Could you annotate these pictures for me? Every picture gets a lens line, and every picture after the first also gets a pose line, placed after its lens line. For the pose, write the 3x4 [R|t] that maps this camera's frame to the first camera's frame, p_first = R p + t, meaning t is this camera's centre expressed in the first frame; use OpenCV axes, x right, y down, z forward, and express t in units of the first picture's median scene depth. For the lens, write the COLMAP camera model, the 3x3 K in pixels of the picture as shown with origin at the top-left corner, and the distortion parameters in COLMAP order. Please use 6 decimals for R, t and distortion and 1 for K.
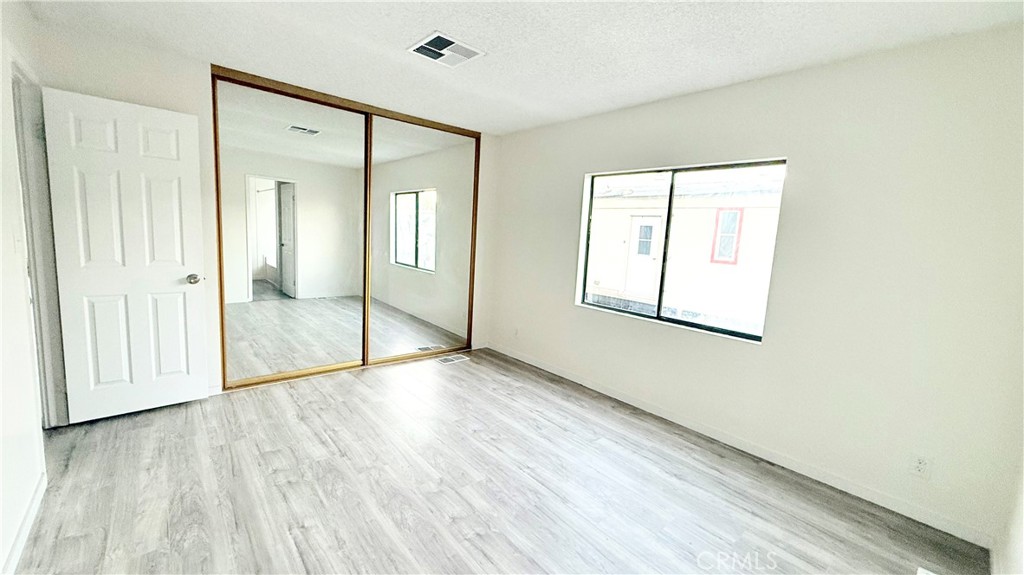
lens RADIAL K [[408.4, 0, 507.3], [0, 408.4, 284.7], [0, 0, 1]] dist [-0.000583, 0.000378]
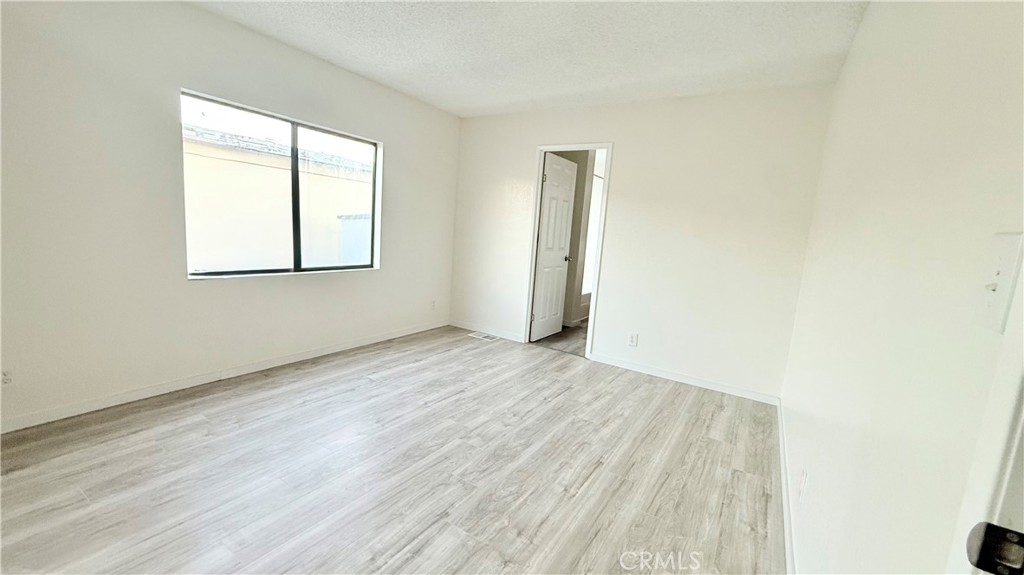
lens RADIAL K [[408.4, 0, 509.7], [0, 408.4, 287.0], [0, 0, 1]] dist [-0.000583, 0.000378]
pose [[-0.286029, -0.217707, 0.933162, -0.940853], [0.030592, 0.971277, 0.235976, -0.128933], [-0.957732, 0.096043, -0.271154, 0.965482]]
